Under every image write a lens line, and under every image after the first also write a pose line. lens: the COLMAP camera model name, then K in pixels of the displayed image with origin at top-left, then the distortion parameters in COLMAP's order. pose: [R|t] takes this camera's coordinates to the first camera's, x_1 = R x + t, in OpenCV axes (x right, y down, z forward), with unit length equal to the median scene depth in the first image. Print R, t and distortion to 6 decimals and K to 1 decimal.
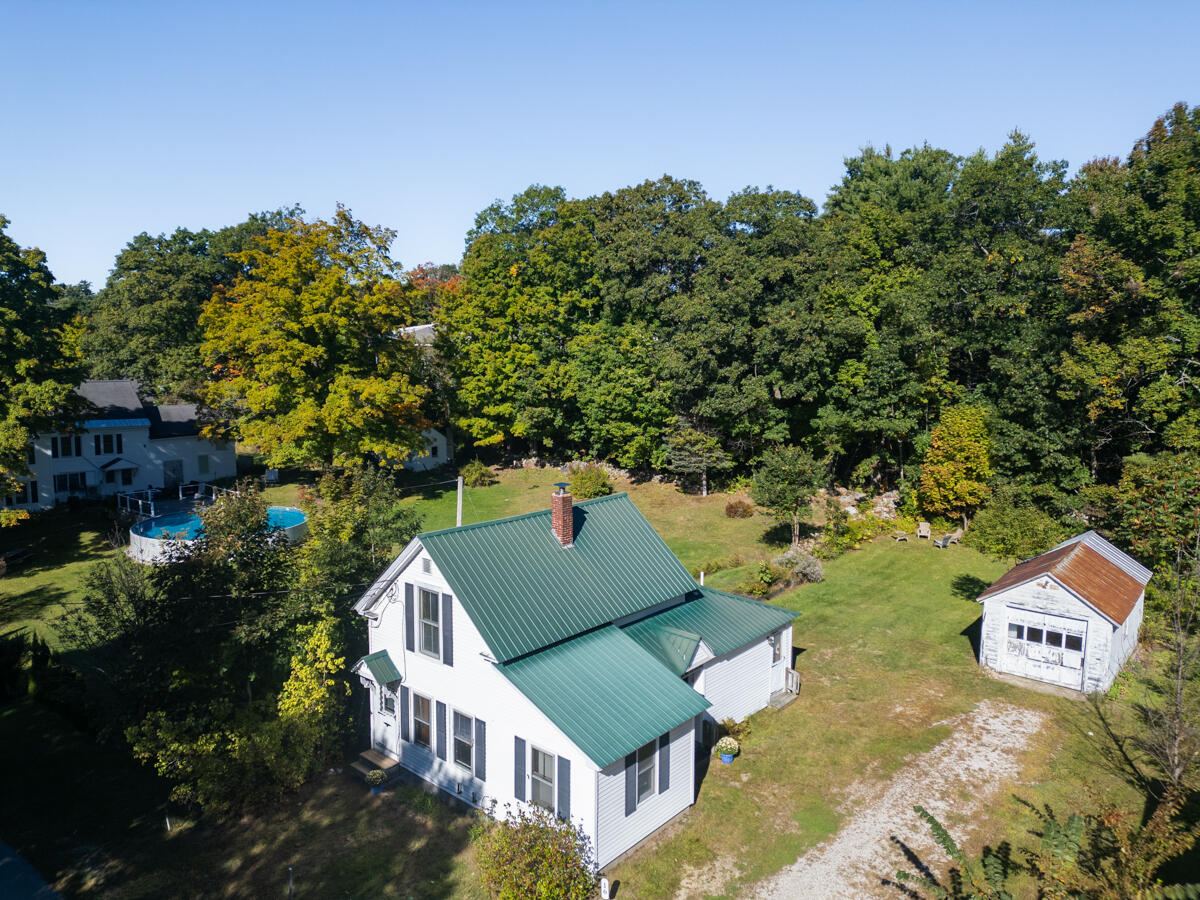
lens RADIAL K [[833.8, 0, 600.0], [0, 833.8, 450.0], [0, 0, 1]] dist [0.082415, -0.075940]
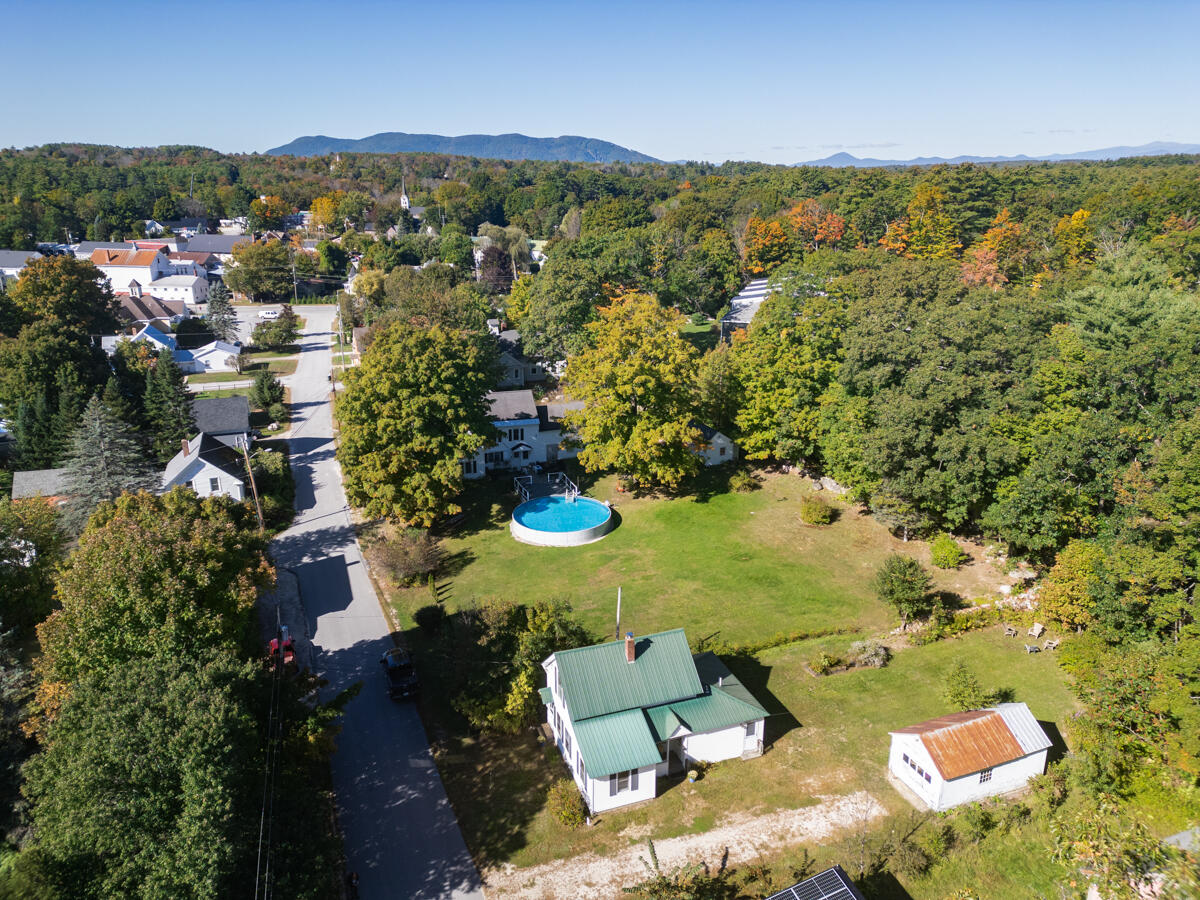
lens RADIAL K [[833.8, 0, 600.0], [0, 833.8, 450.0], [0, 0, 1]] dist [0.082415, -0.075940]
pose [[0.873921, 0.148723, -0.462755, 0.437506], [-0.058965, 0.977447, 0.202782, -0.459496], [0.482477, -0.149929, 0.862981, -0.427523]]
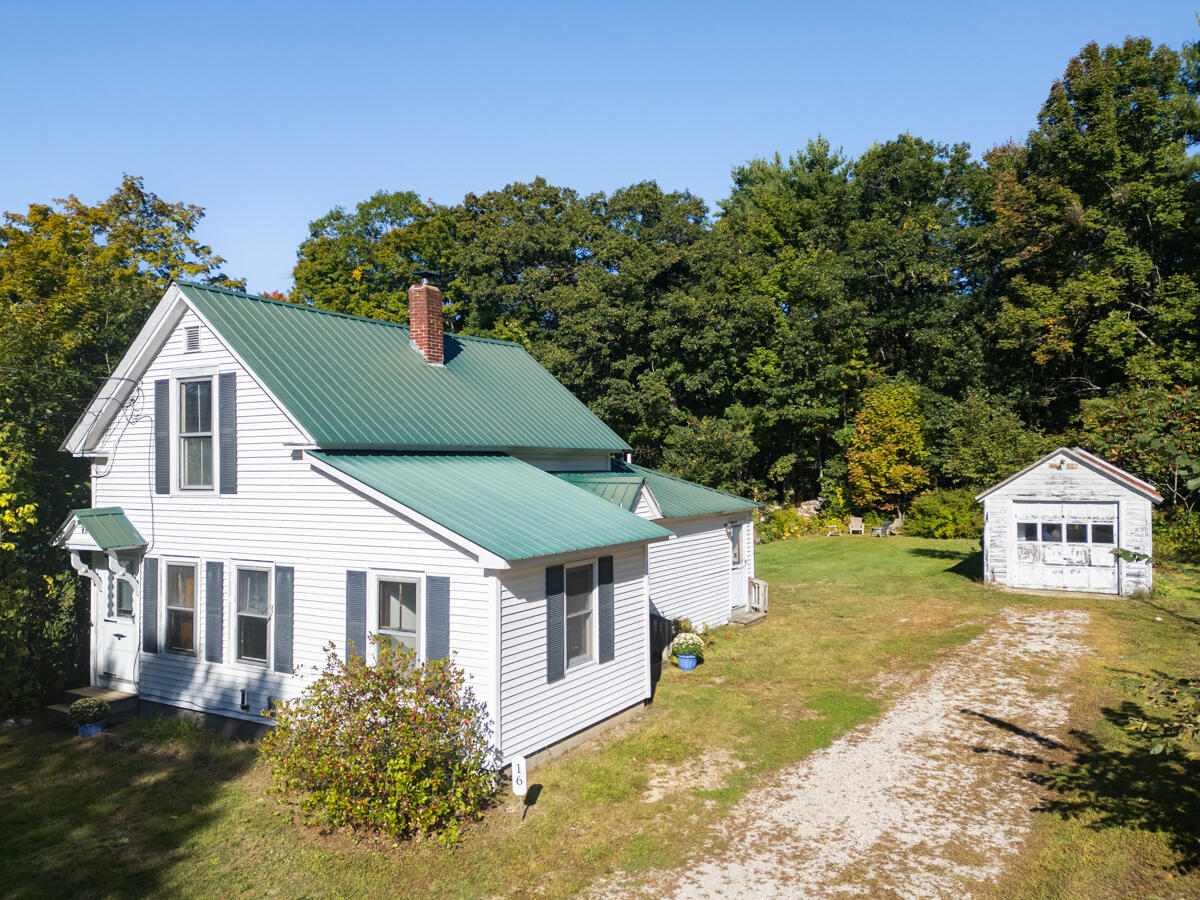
lens RADIAL K [[895.9, 0, 627.5], [0, 895.9, 473.7], [0, 0, 1]] dist [0.098725, -0.106391]
pose [[0.982827, -0.008042, 0.184352, -0.012610], [0.029530, 0.993029, -0.114113, 0.163139], [-0.182150, 0.117597, 0.976213, 0.168372]]
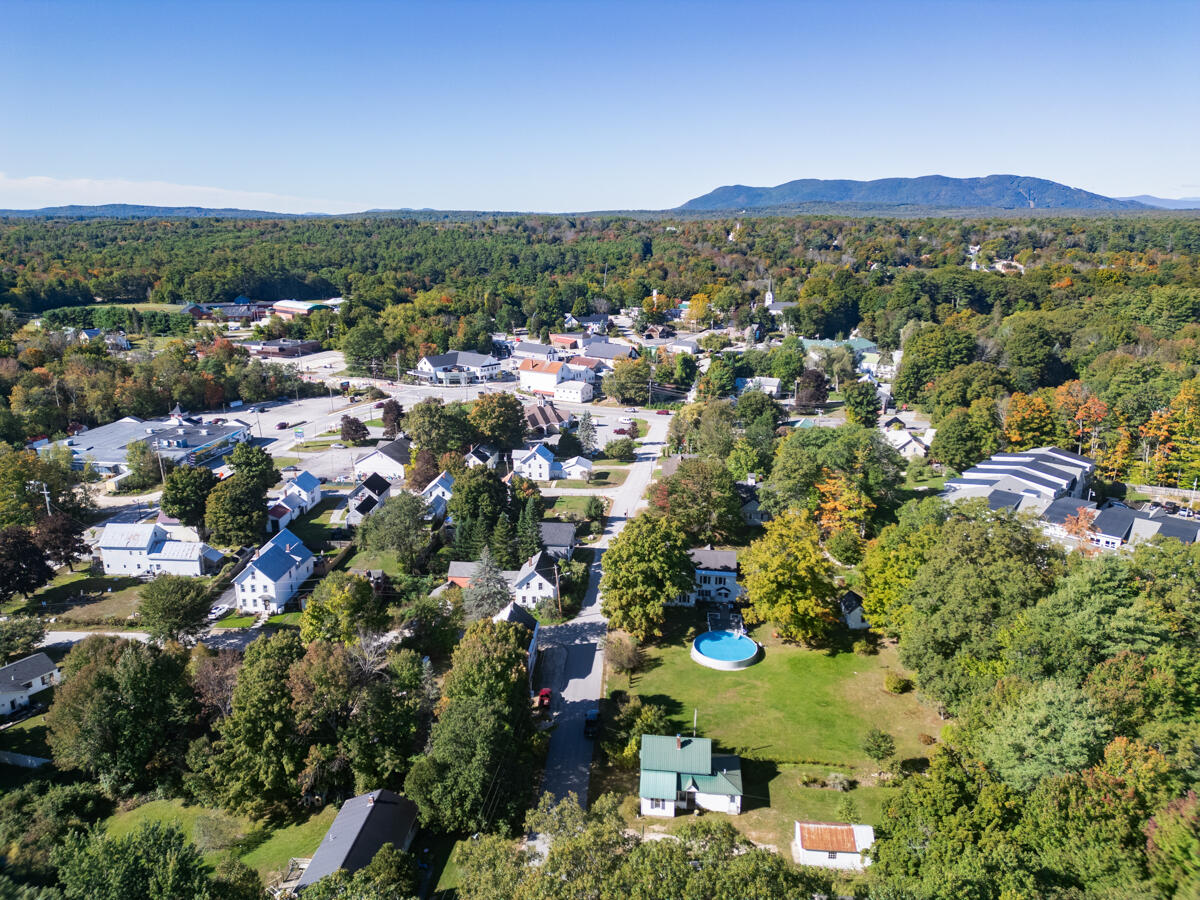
lens RADIAL K [[833.8, 0, 600.0], [0, 833.8, 450.0], [0, 0, 1]] dist [0.082415, -0.075940]
pose [[0.569564, 0.211769, -0.794198, 1.563229], [-0.095296, 0.976737, 0.192101, -1.195680], [0.816404, -0.033730, 0.576495, -0.966405]]
